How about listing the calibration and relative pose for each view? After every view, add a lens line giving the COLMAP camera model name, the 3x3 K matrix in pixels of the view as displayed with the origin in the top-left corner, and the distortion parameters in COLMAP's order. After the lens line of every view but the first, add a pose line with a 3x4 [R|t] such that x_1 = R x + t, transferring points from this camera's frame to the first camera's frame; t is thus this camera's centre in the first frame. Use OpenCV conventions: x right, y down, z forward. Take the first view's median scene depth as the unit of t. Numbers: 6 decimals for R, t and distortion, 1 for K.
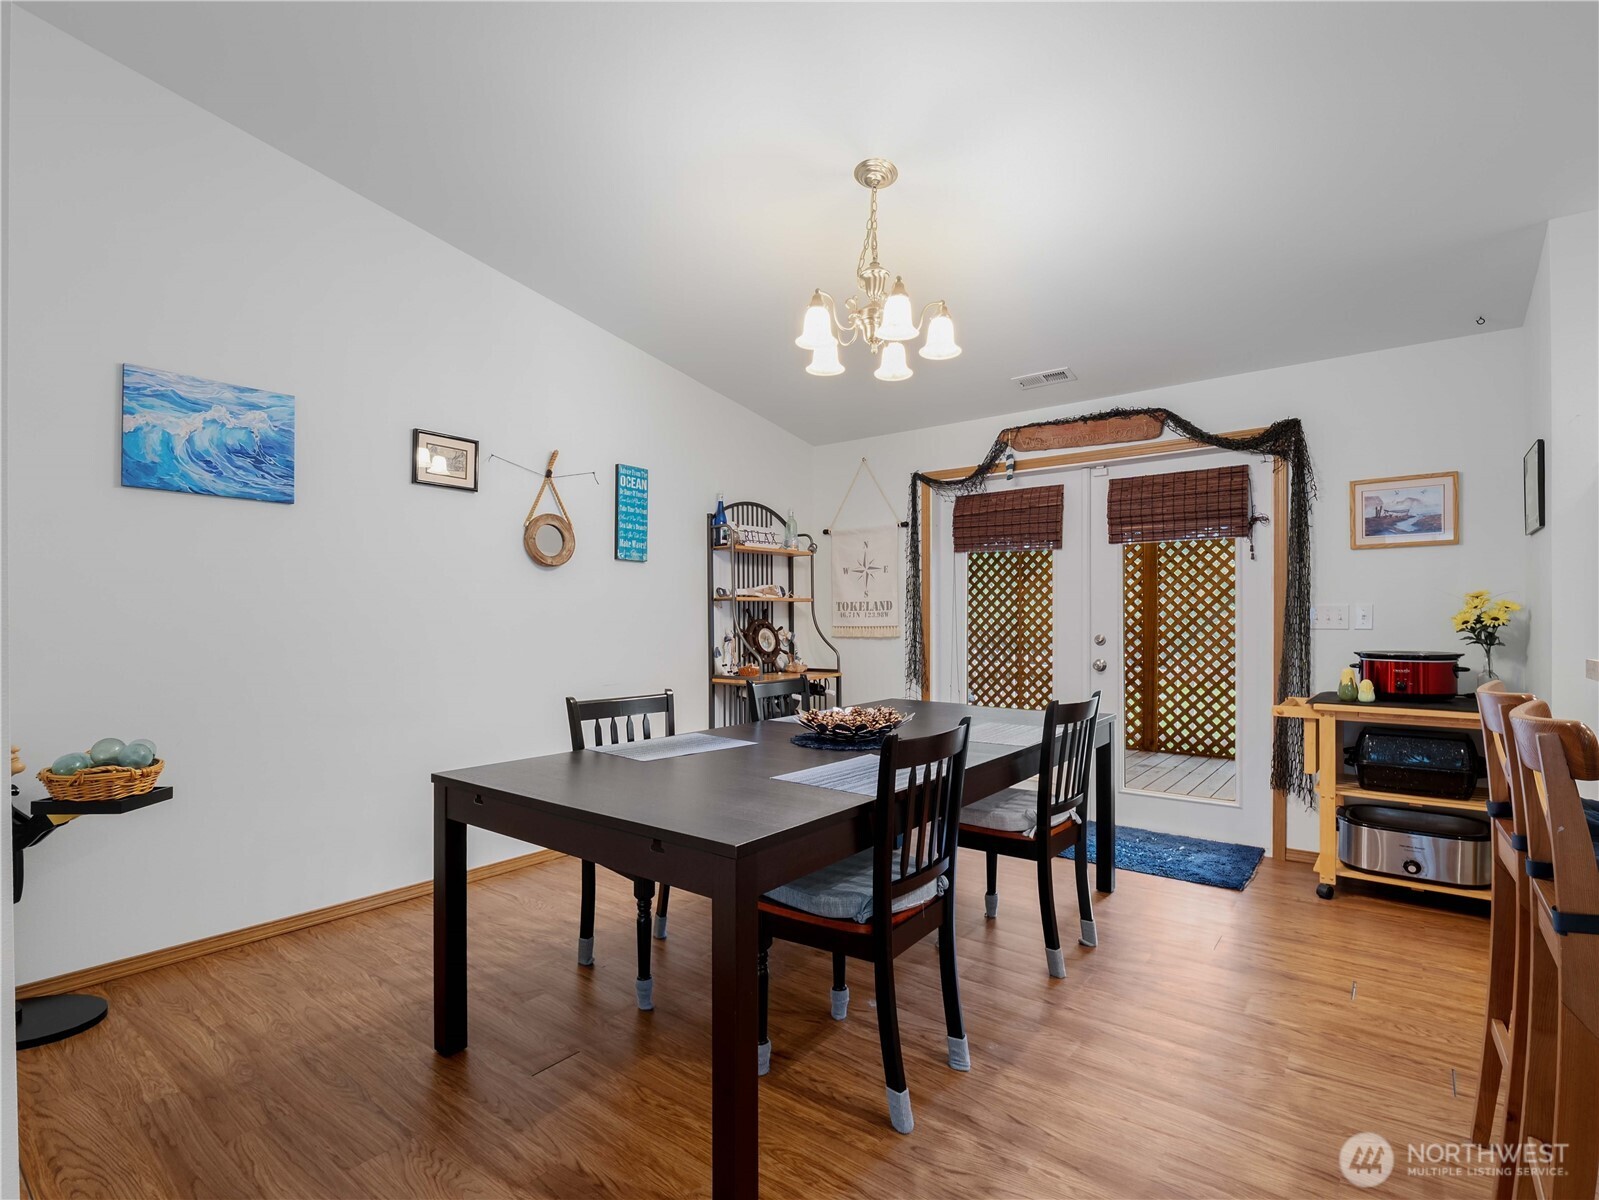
lens RADIAL K [[776.8, 0, 797.3], [0, 776.8, 616.6], [0, 0, 1]] dist [-0.018708, -0.000623]
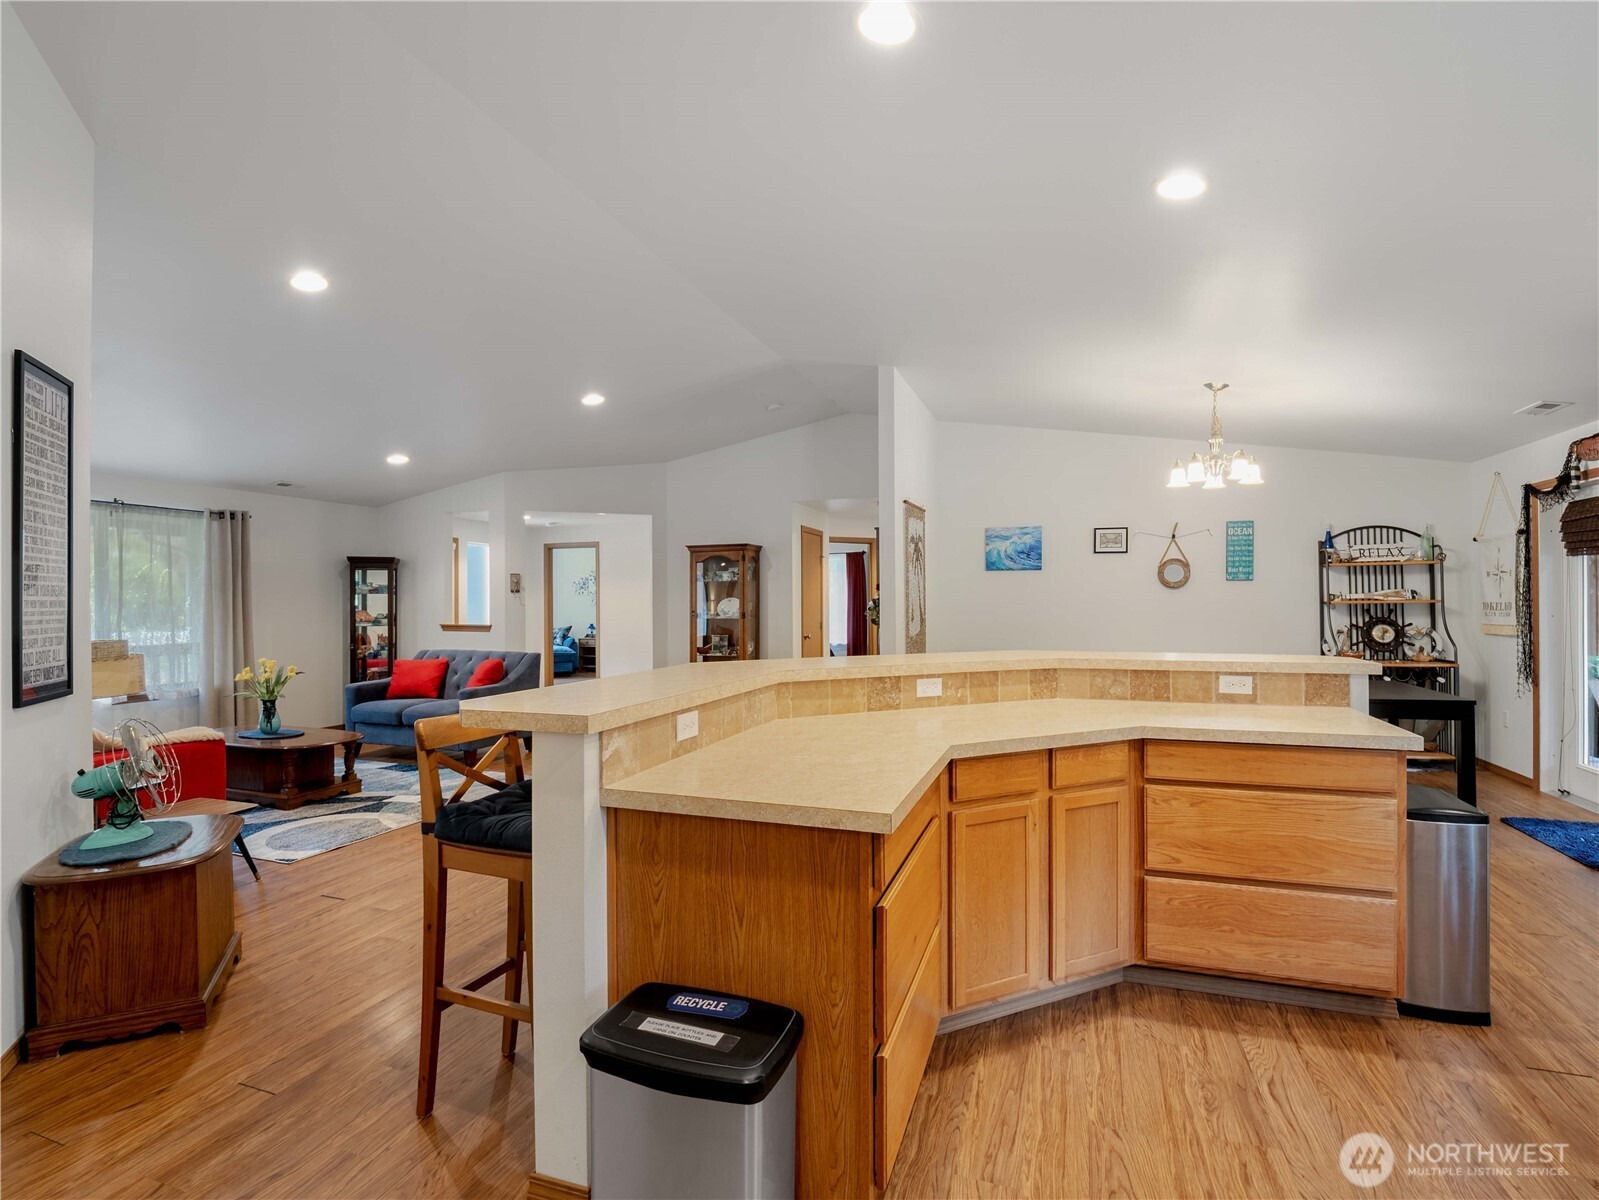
lens RADIAL K [[775.8, 0, 799.5], [0, 775.8, 600.0], [0, 0, 1]] dist [-0.019106, 0.000475]
pose [[0.323161, -0.002342, -0.946341, 1.124402], [0.009801, 0.999952, 0.000872, -0.046633], [0.946293, -0.009557, 0.323169, -0.417574]]
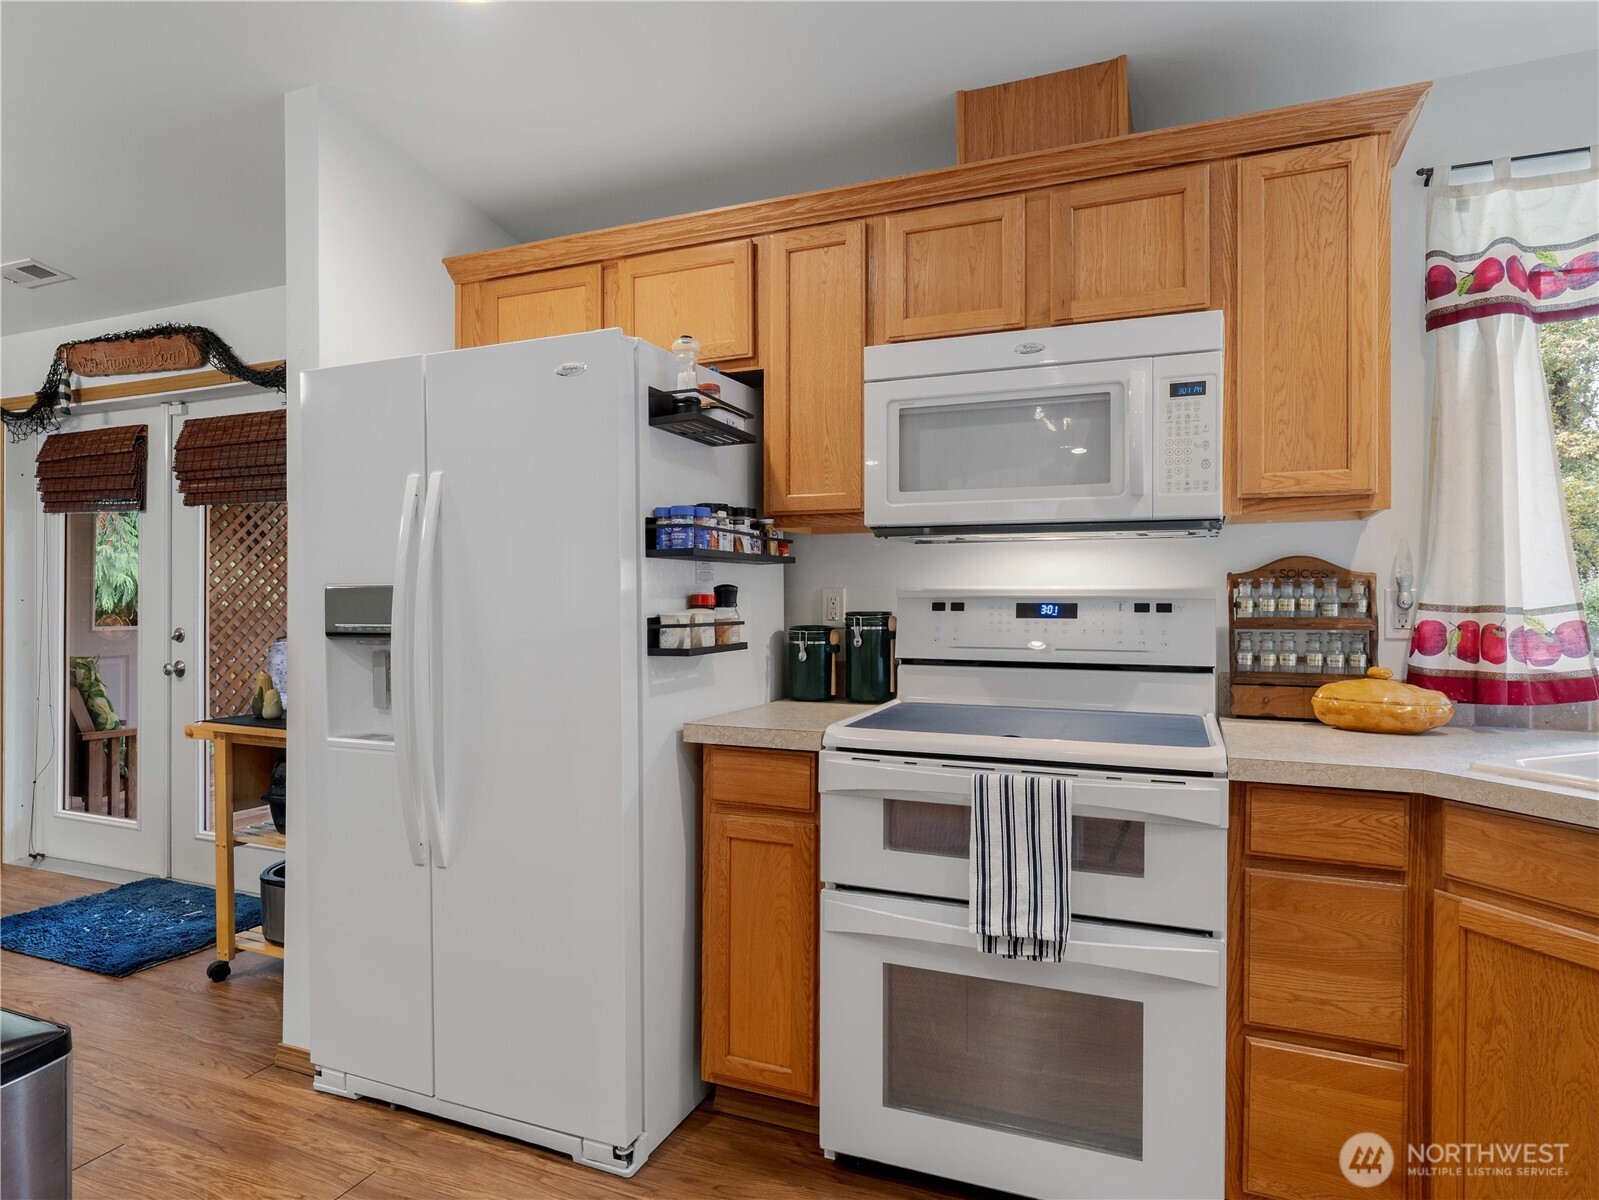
lens RADIAL K [[940.7, 0, 792.7], [0, 940.7, 596.6], [0, 0, 1]] dist [0.000024, -0.000739]
pose [[0.962941, 0.003698, 0.269686, 0.853020], [-0.004483, 0.999987, 0.002297, -0.013412], [-0.269674, -0.003421, 0.962945, -0.039625]]
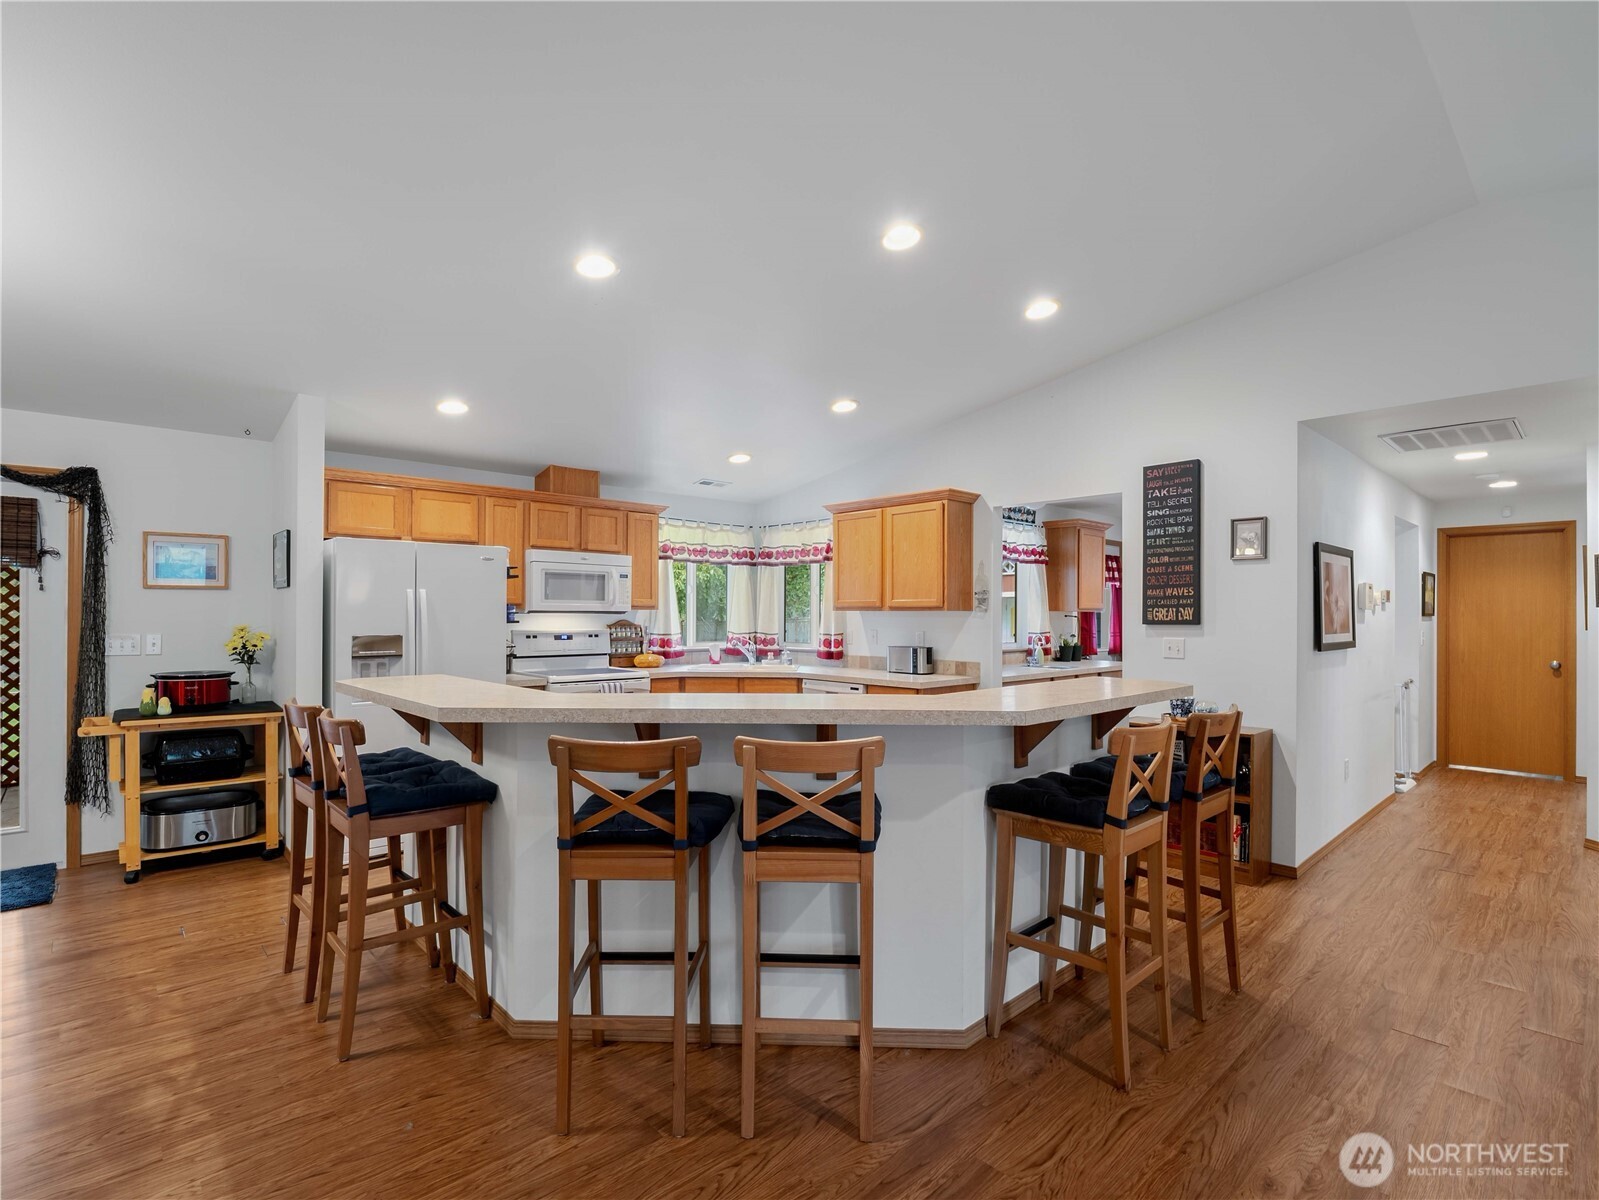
lens RADIAL K [[776.8, 0, 797.3], [0, 776.8, 616.6], [0, 0, 1]] dist [-0.018708, -0.000623]
pose [[0.150089, -0.000745, 0.988672, -0.295320], [-0.008959, 0.999958, 0.002113, -0.053461], [-0.988632, -0.009175, 0.150076, -0.178196]]
